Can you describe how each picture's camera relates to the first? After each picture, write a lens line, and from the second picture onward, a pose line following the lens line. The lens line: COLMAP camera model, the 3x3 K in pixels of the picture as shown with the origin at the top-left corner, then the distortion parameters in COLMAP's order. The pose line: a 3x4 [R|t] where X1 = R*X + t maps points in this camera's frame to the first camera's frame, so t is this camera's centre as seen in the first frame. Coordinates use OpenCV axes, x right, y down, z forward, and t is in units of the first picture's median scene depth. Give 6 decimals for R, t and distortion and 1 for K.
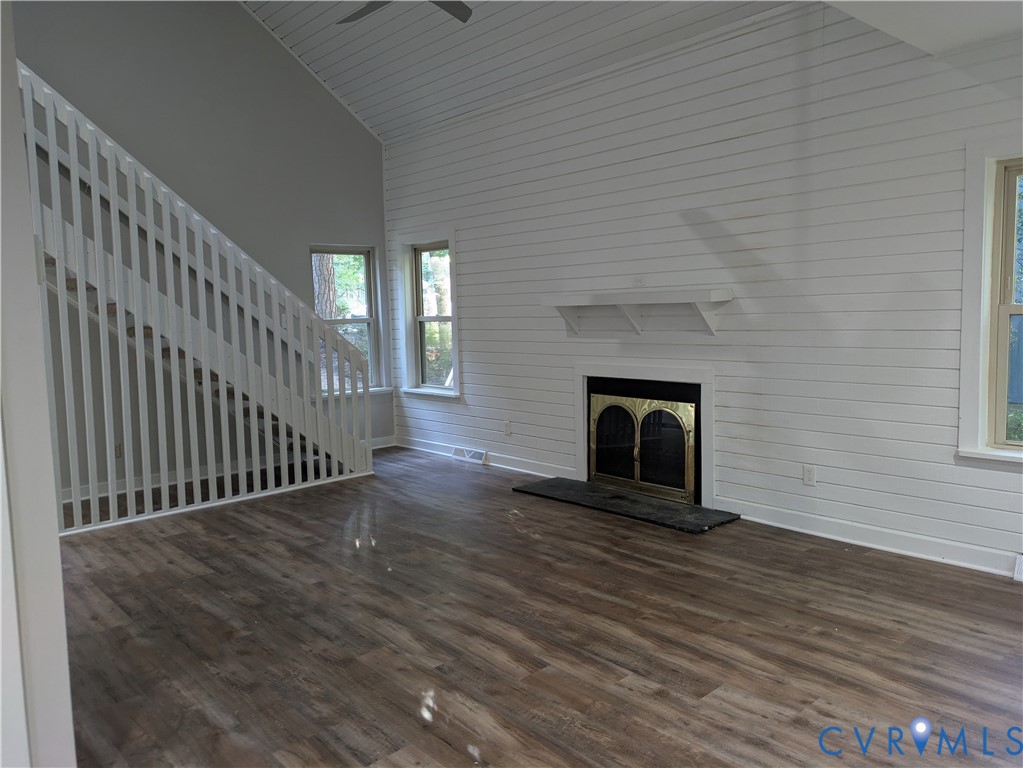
lens RADIAL K [[752.2, 0, 502.7], [0, 752.2, 379.7], [0, 0, 1]] dist [0.040965, -0.026514]
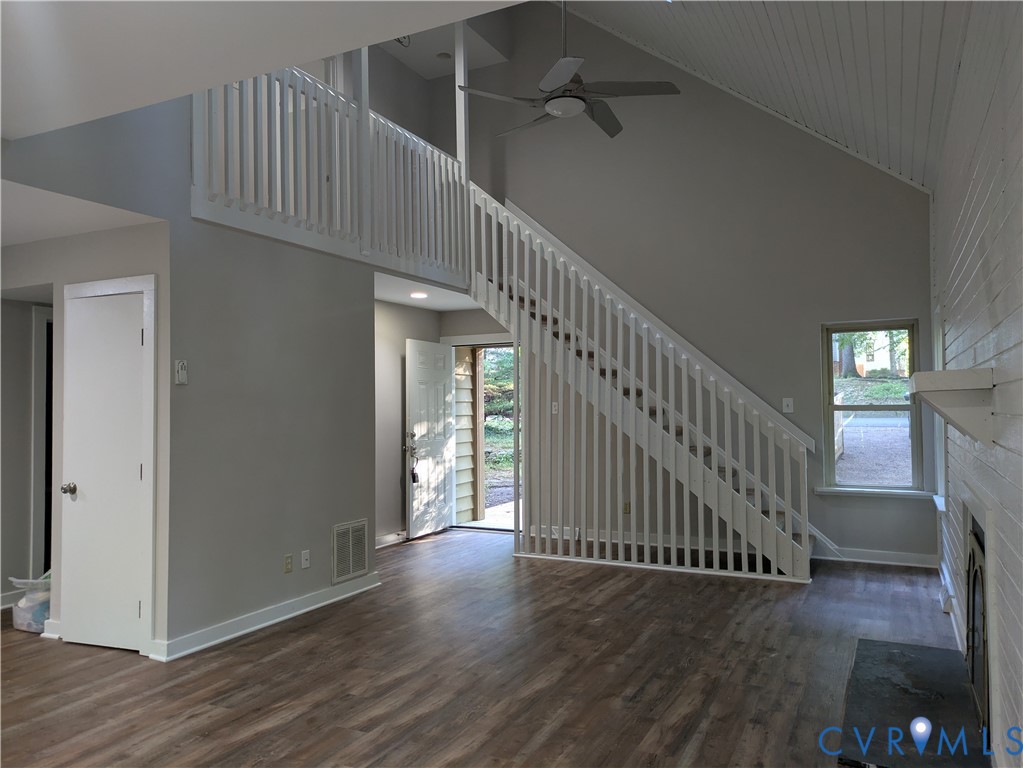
lens RADIAL K [[752.2, 0, 513.3], [0, 752.2, 388.4], [0, 0, 1]] dist [0.040965, -0.026514]
pose [[0.367033, 0.005030, -0.930194, 1.025025], [-0.089604, 0.995526, -0.029972, -0.083653], [0.925882, 0.094350, 0.365841, 0.684011]]
